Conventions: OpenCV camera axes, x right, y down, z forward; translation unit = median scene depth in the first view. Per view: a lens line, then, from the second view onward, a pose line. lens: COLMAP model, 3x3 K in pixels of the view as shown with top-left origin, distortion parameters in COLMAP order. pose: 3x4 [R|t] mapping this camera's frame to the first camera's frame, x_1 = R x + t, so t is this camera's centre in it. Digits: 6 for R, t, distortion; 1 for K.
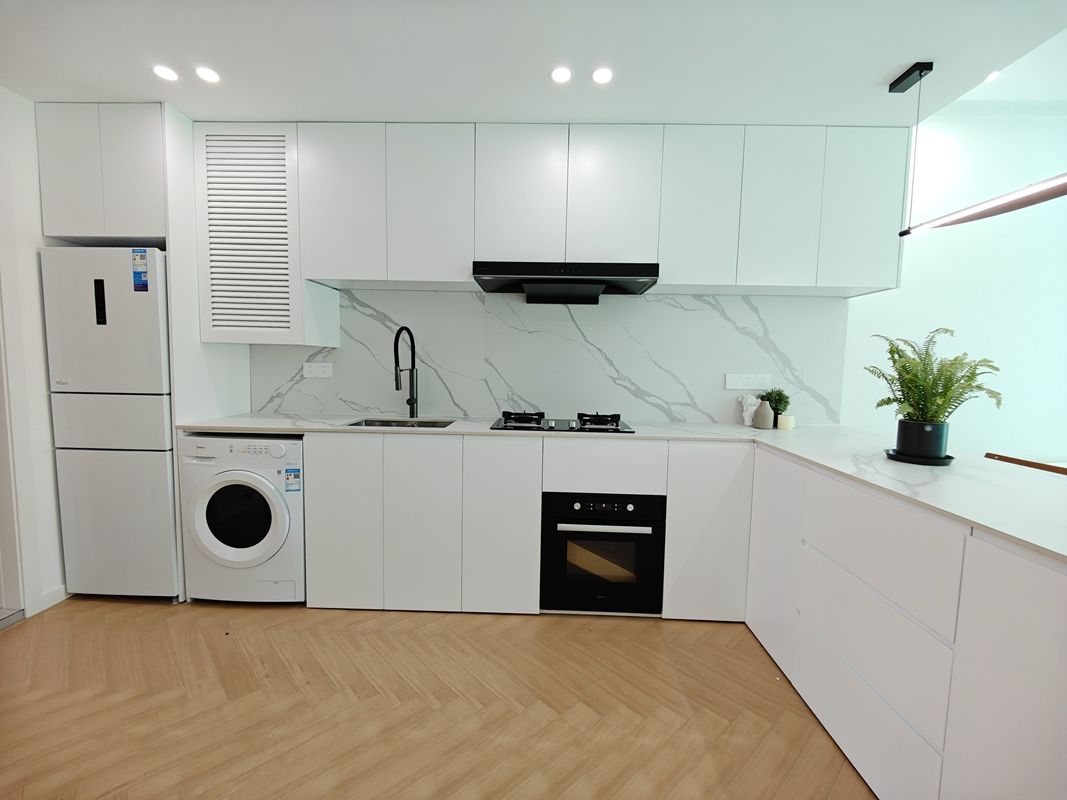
lens RADIAL K [[465.6, 0, 539.3], [0, 465.6, 402.1], [0, 0, 1]] dist [0.001393, -0.000402]
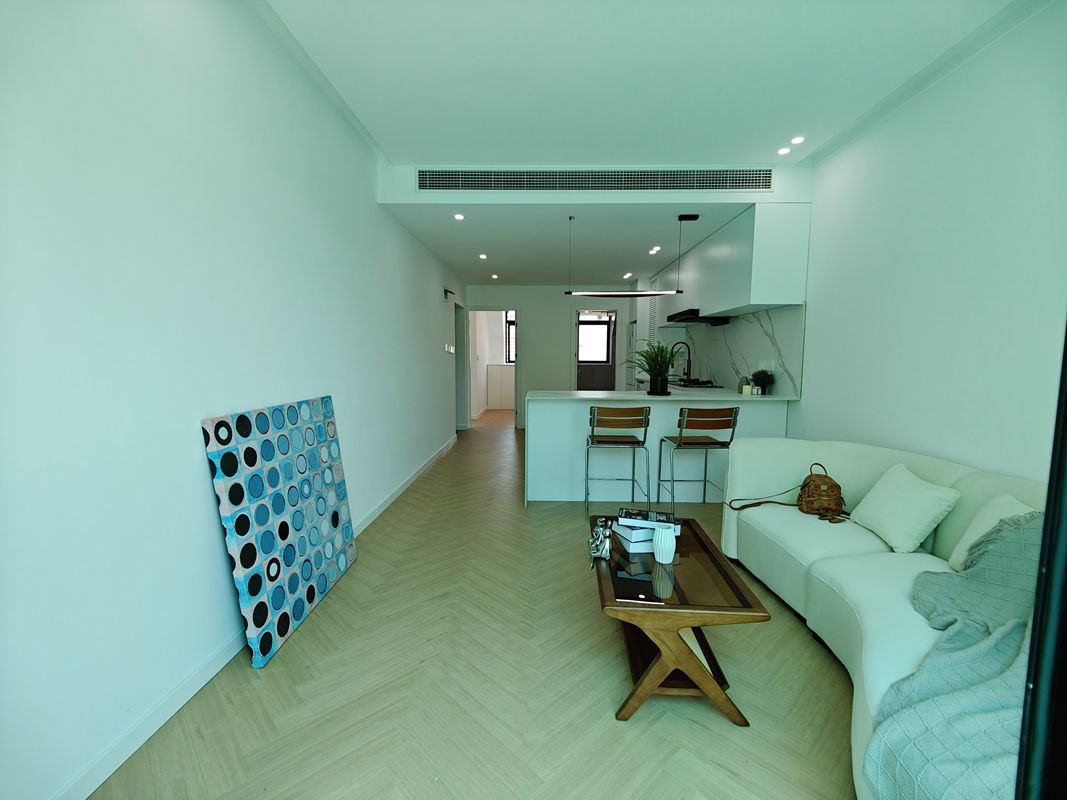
lens RADIAL K [[467.1, 0, 533.5], [0, 467.1, 400.0], [0, 0, 1]] dist [0.003382, -0.000124]
pose [[0.012309, 0.074183, -0.997169, 2.349232], [-0.087565, 0.993493, 0.072828, 0.027613], [0.996083, 0.086421, 0.018725, 0.258114]]
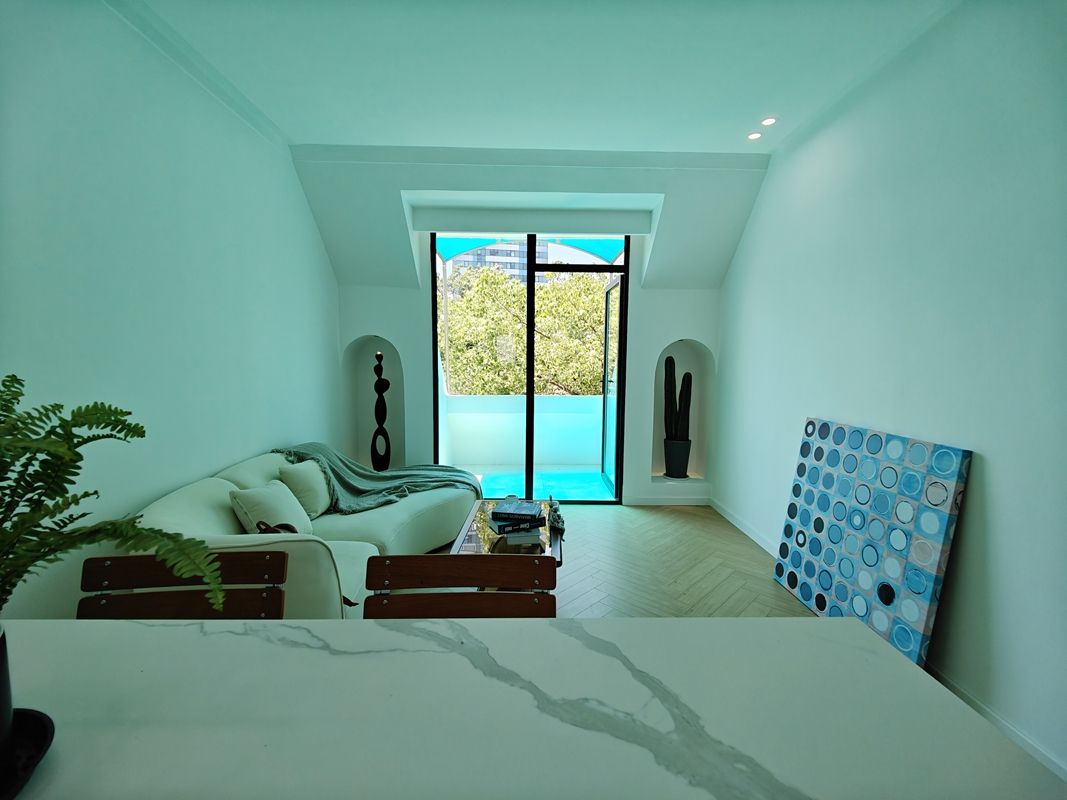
lens RADIAL K [[465.3, 0, 536.1], [0, 465.3, 401.0], [0, 0, 1]] dist [0.028389, -0.020938]
pose [[-0.051385, -0.114834, 0.992055, 0.428196], [0.076065, 0.990032, 0.118540, -0.076880], [-0.995778, 0.081552, -0.042138, 0.491546]]
